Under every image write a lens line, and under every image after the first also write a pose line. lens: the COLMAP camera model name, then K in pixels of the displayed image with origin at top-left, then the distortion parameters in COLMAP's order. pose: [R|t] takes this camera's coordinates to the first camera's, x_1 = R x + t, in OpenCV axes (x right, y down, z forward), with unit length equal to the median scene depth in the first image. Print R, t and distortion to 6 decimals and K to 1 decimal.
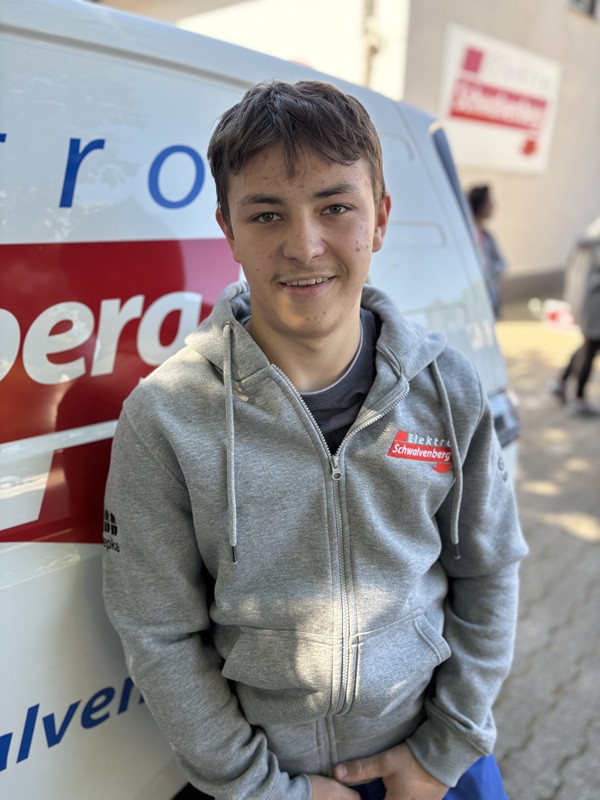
lens RADIAL K [[612.1, 0, 312.5], [0, 612.1, 398.0], [0, 0, 1]] dist [0.004184, -0.004379]
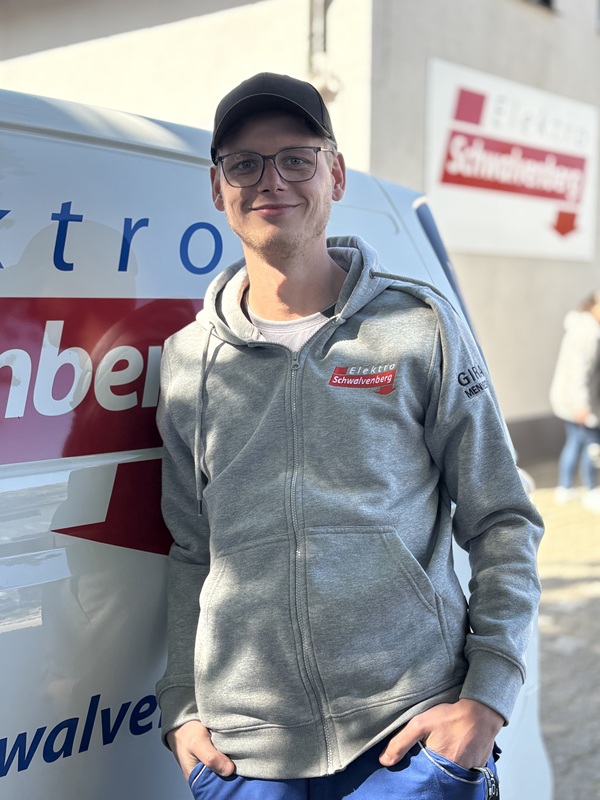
lens RADIAL K [[1084.4, 0, 296.2], [0, 1084.4, 402.8], [0, 0, 1]] dist [0.154007, -0.613036]
pose [[0.997534, -0.029982, 0.063452, -0.078228], [0.043787, 0.972470, -0.228878, 0.175960], [-0.054843, 0.231092, 0.971385, -0.412193]]
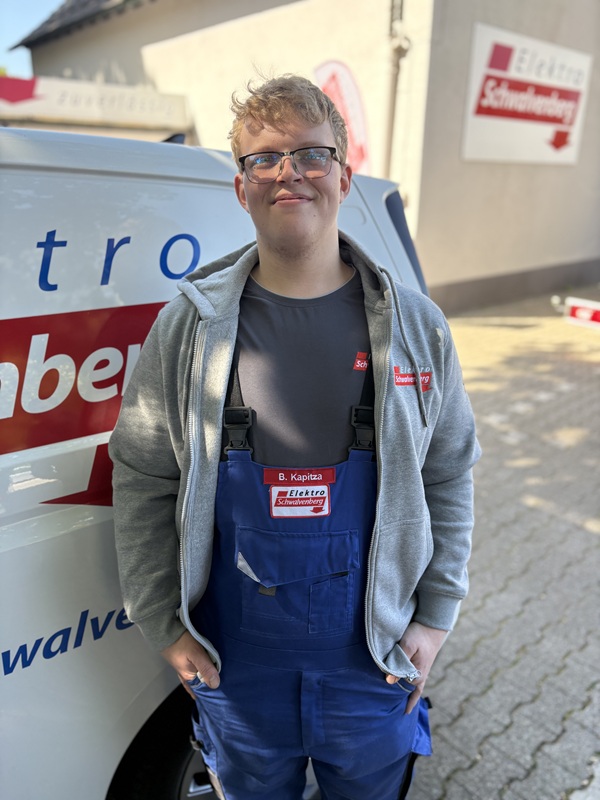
lens RADIAL K [[603.1, 0, 300.0], [0, 603.1, 400.0], [0, 0, 1]] dist [0.004966, -0.002090]
pose [[0.996373, 0.010867, -0.084392, 0.079077], [-0.008448, 0.999545, 0.028969, -0.028940], [0.084668, -0.028151, 0.996011, -0.173066]]
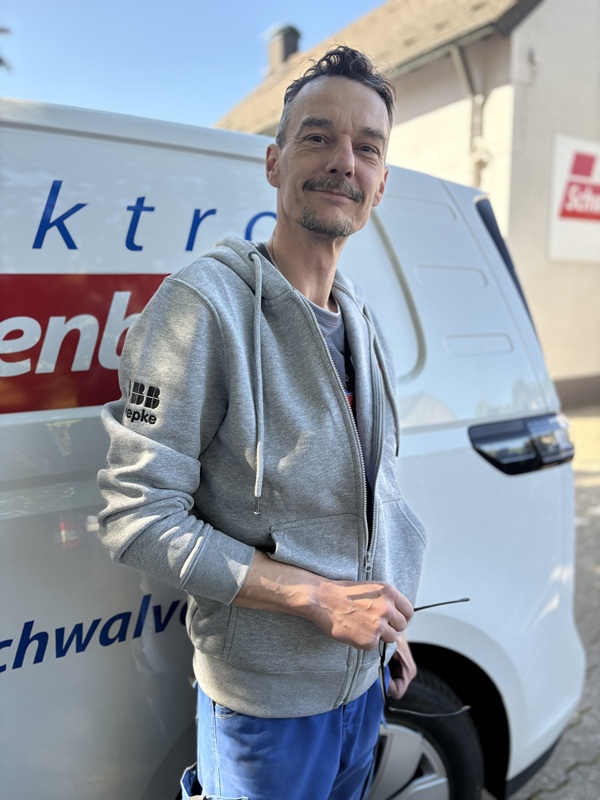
lens RADIAL K [[602.5, 0, 300.6], [0, 602.5, 405.1], [0, 0, 1]] dist [0.008301, -0.007917]
pose [[0.974579, -0.011616, -0.223743, 0.073399], [-0.024919, 0.986839, -0.159775, 0.111688], [0.222655, 0.161288, 0.961463, -0.115772]]
